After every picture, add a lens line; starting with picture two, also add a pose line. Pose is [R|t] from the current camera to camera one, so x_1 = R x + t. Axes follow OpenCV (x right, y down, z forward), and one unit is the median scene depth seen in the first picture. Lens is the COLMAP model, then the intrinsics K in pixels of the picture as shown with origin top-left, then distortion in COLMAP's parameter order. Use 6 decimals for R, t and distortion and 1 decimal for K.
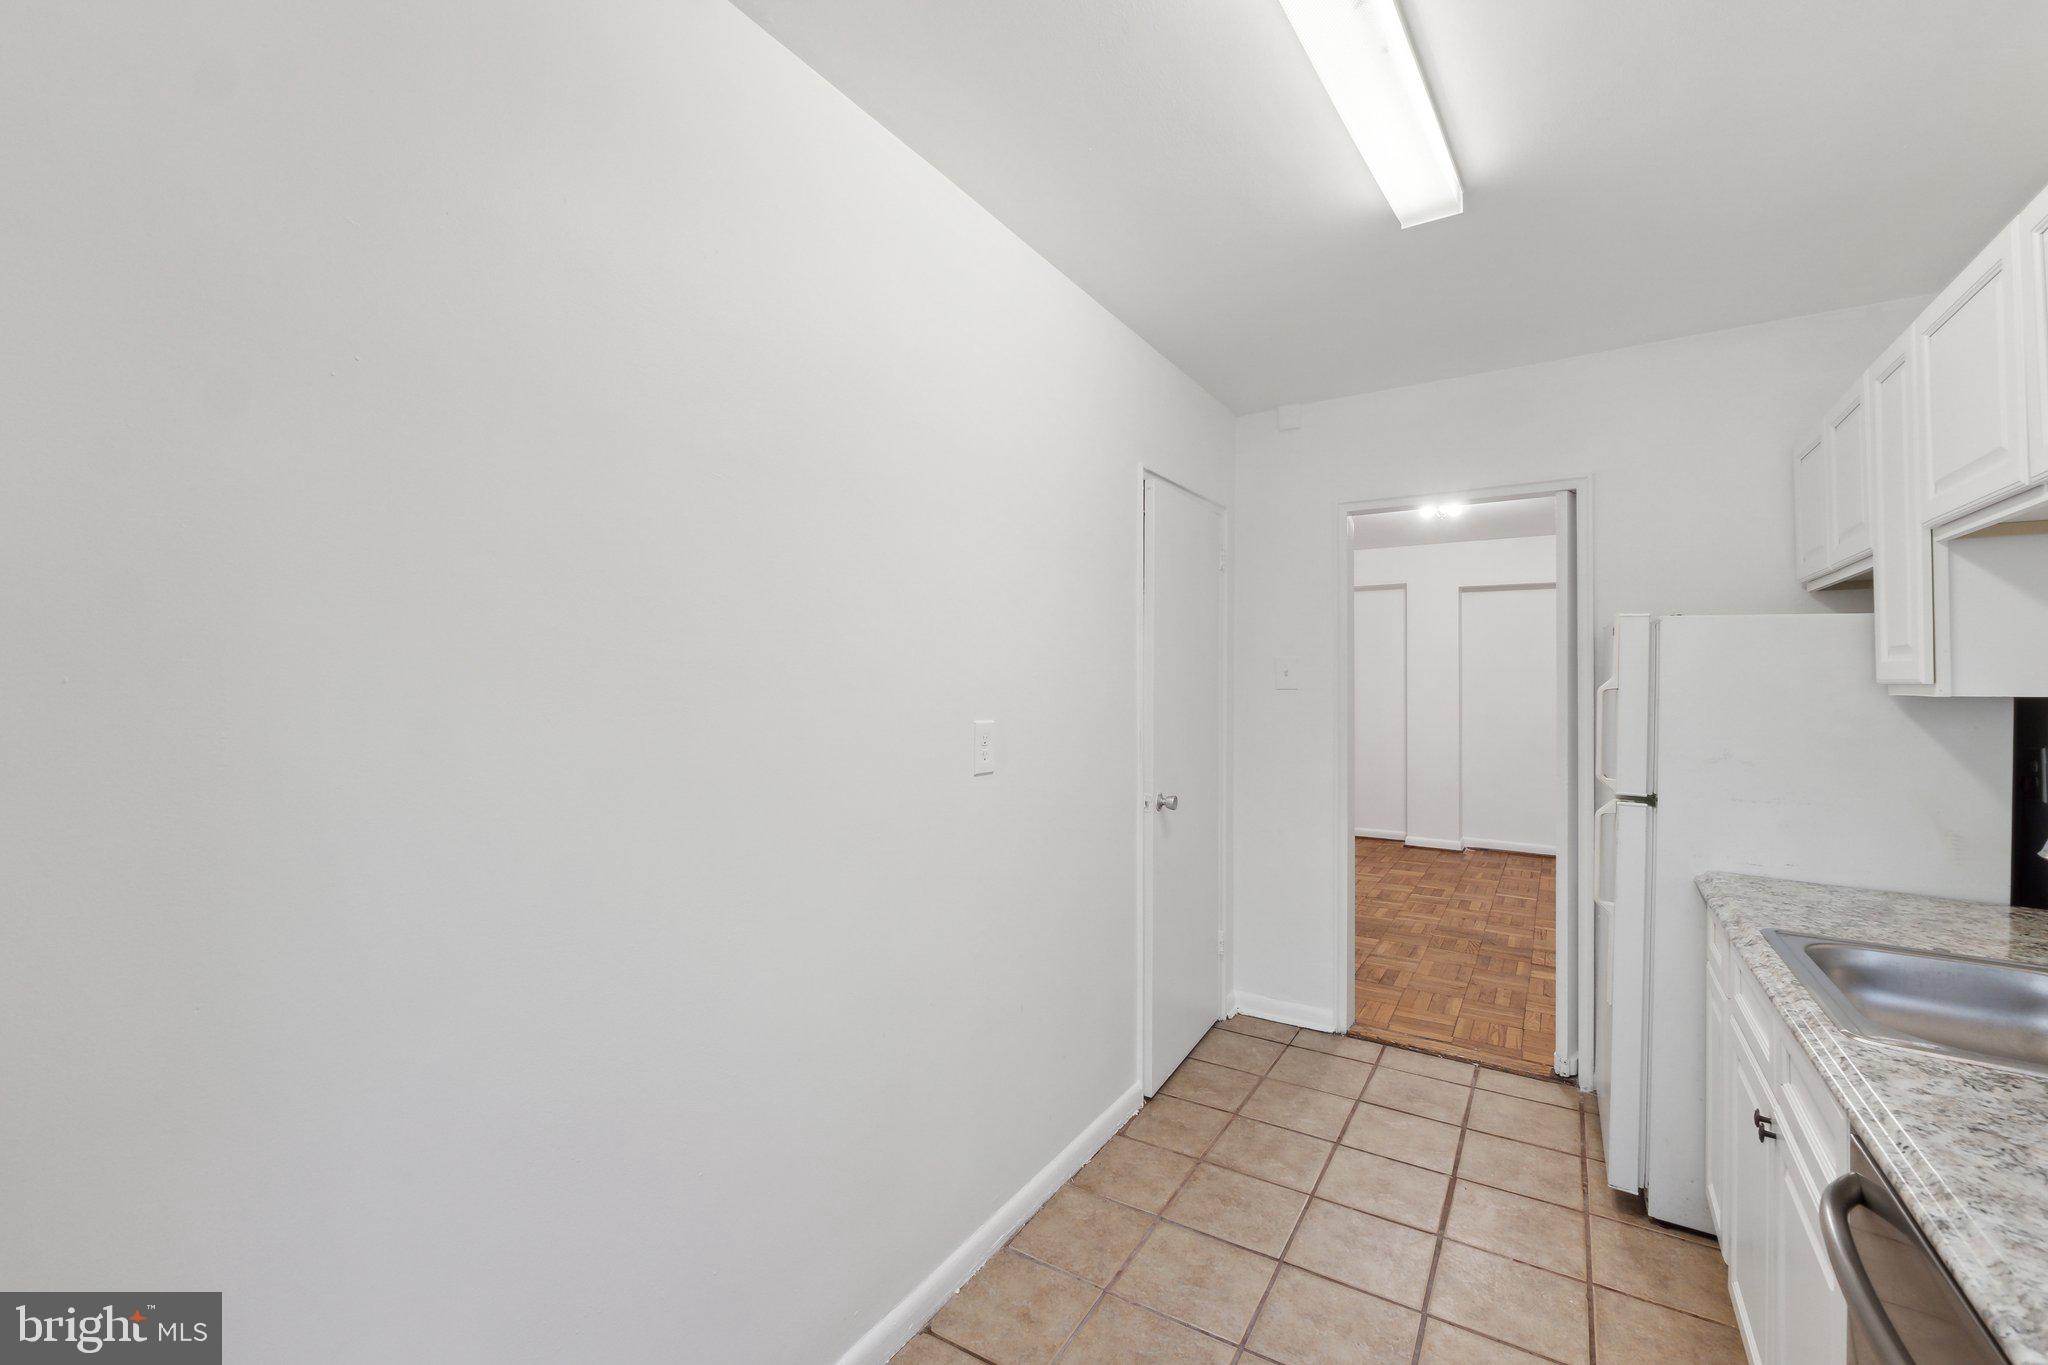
lens RADIAL K [[861.2, 0, 1024.0], [0, 861.2, 682.5], [0, 0, 1]] dist [-0.008514, -0.000107]
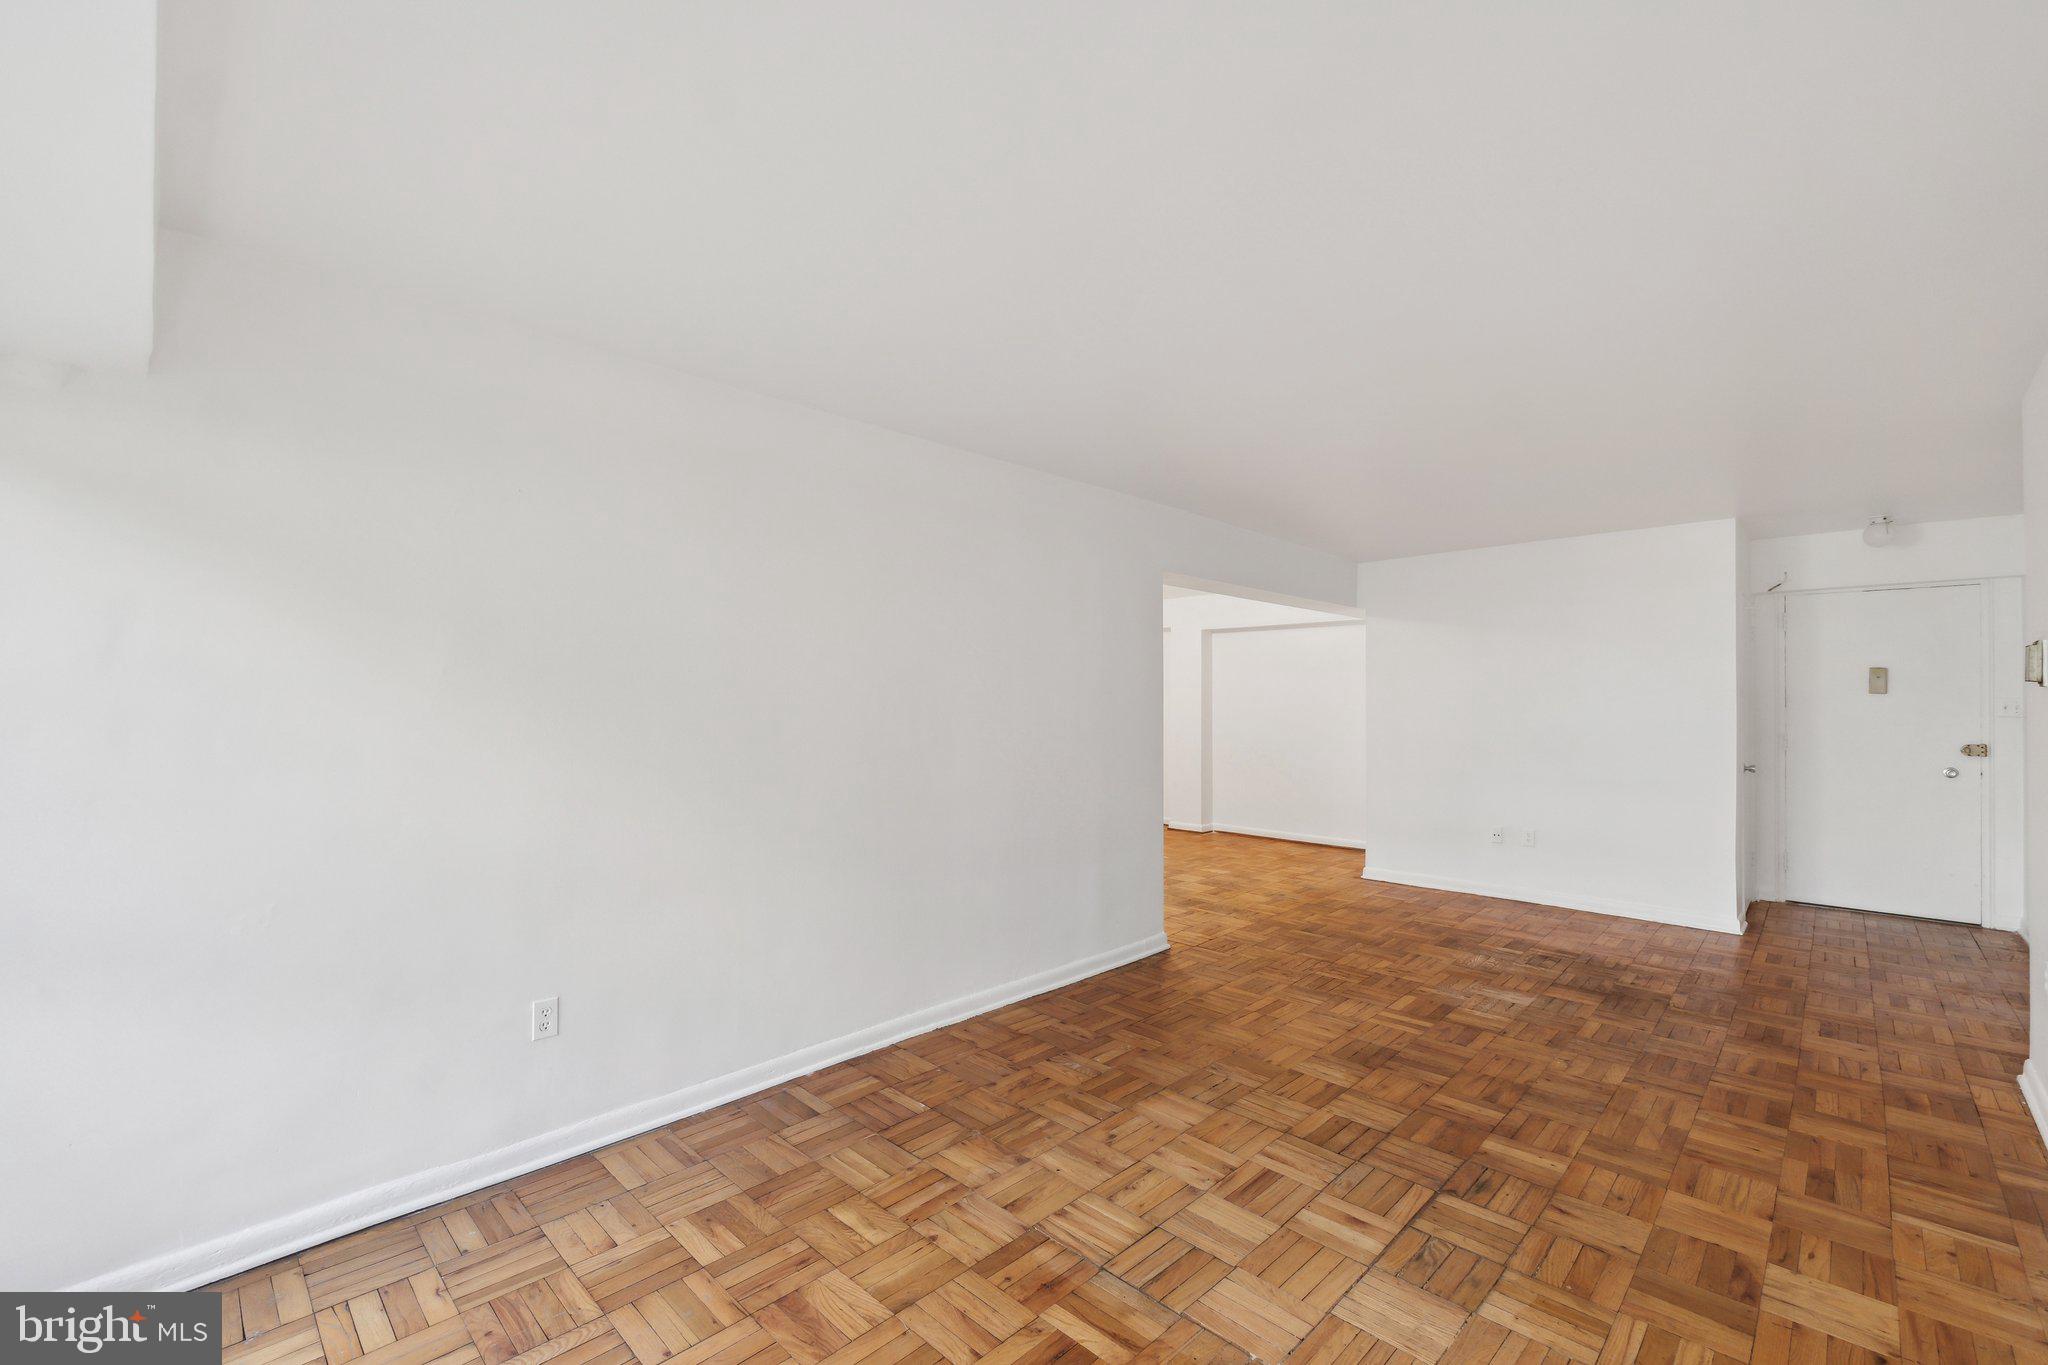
lens RADIAL K [[860.6, 0, 1024.3], [0, 860.6, 714.6], [0, 0, 1]] dist [-0.007869, -0.000797]
pose [[0.978257, -0.000538, -0.207398, 1.186840], [0.003007, 0.999928, 0.011590, 0.003414], [0.207377, -0.011961, 0.978188, -0.765024]]
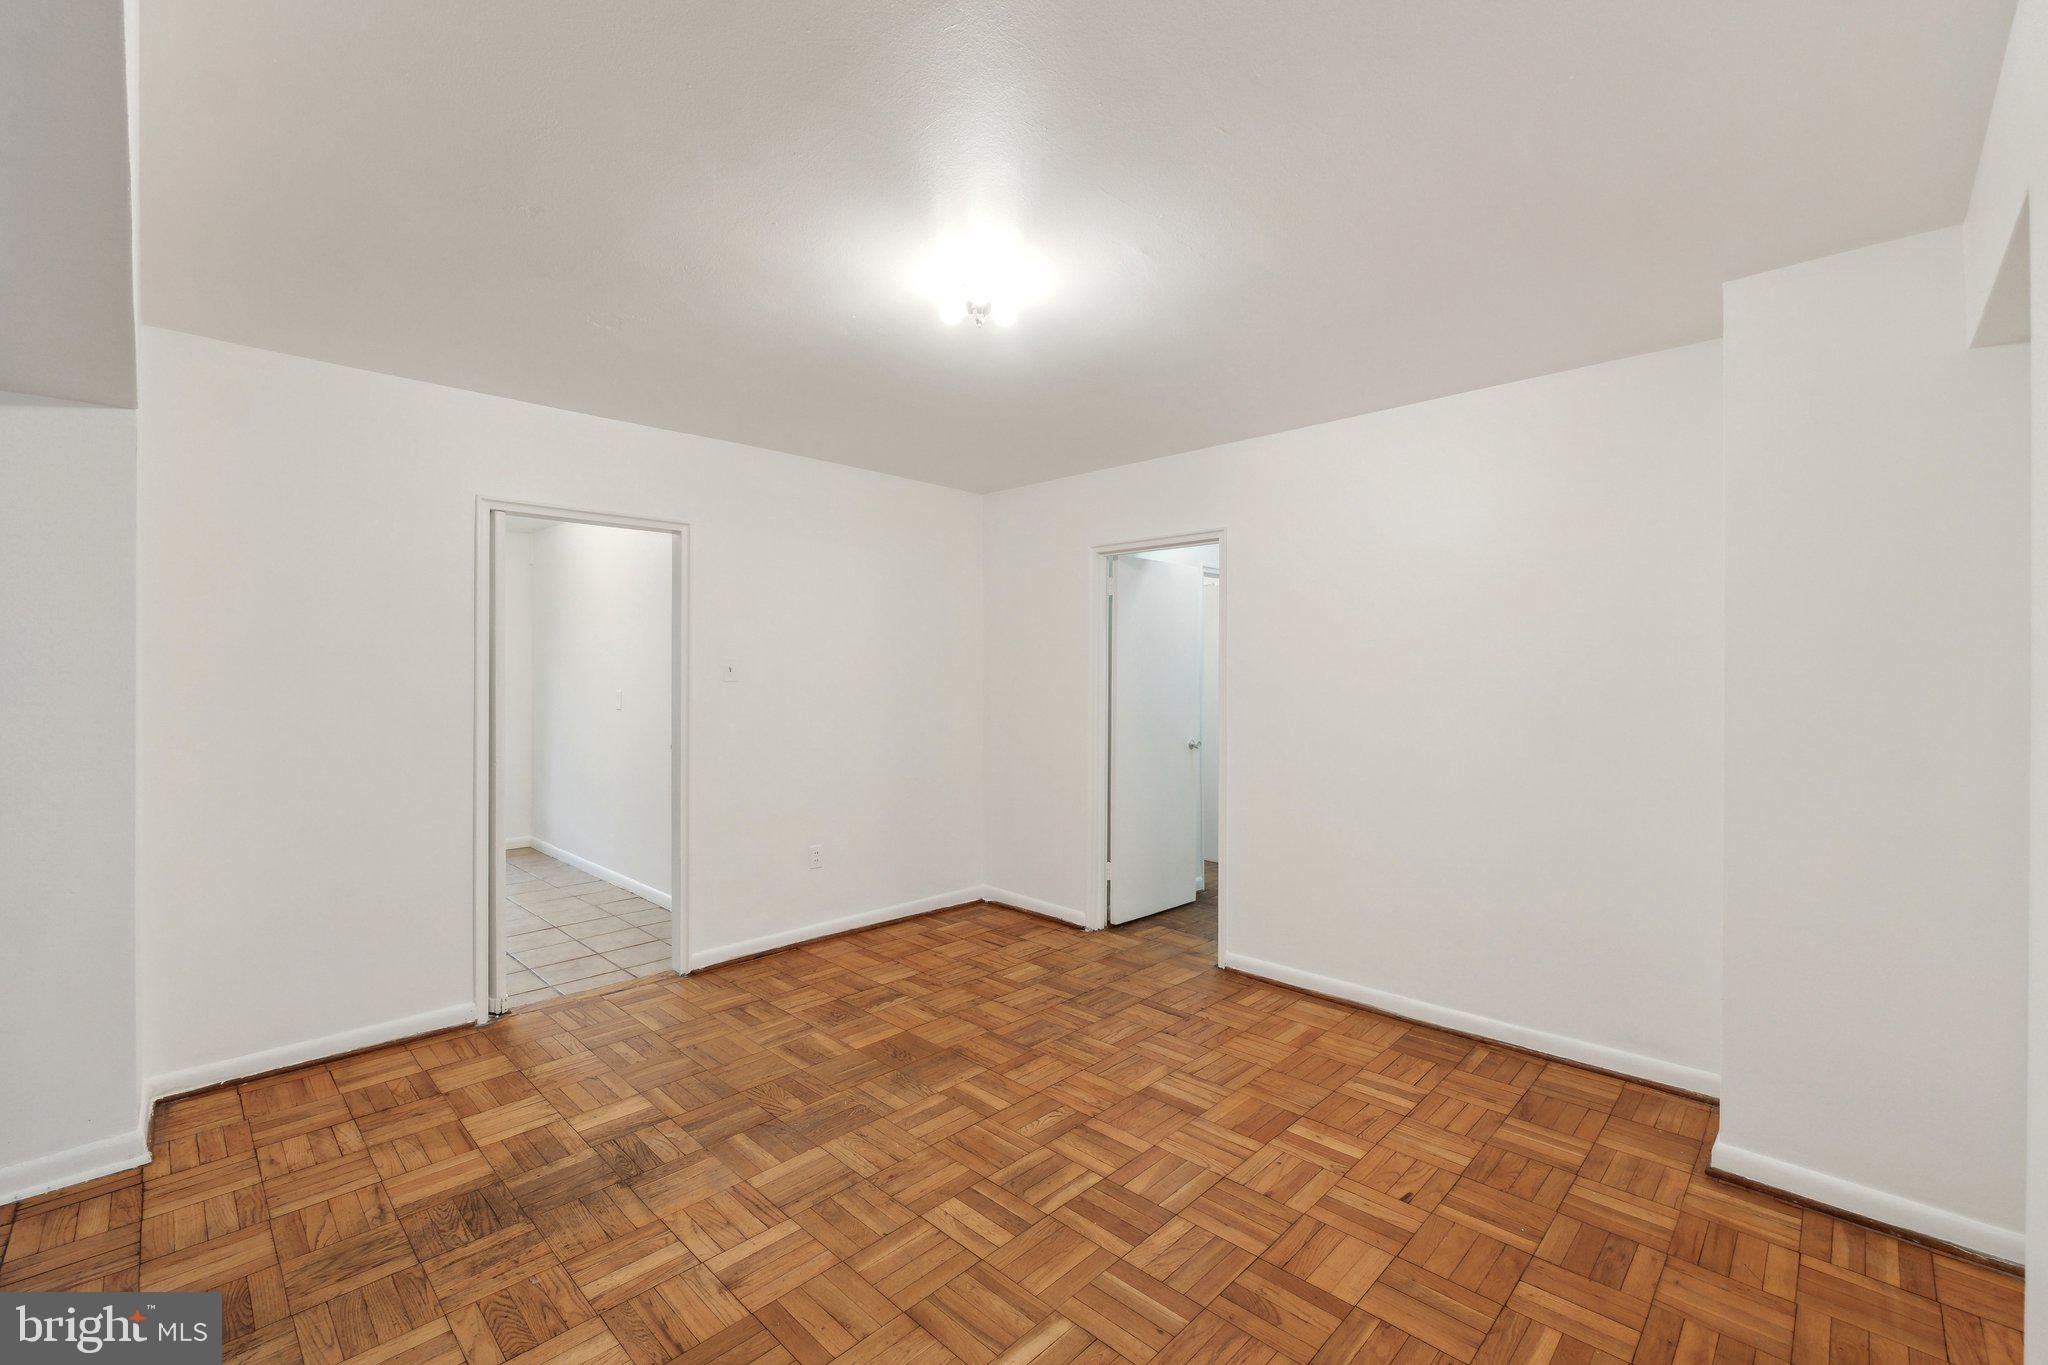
lens RADIAL K [[861.2, 0, 1024.0], [0, 861.2, 682.5], [0, 0, 1]] dist [-0.008514, -0.000107]
pose [[-0.211059, 0.004222, -0.977464, 1.623845], [-0.008295, 0.999947, 0.006110, -0.006393], [0.977438, 0.009397, -0.211013, 1.945841]]
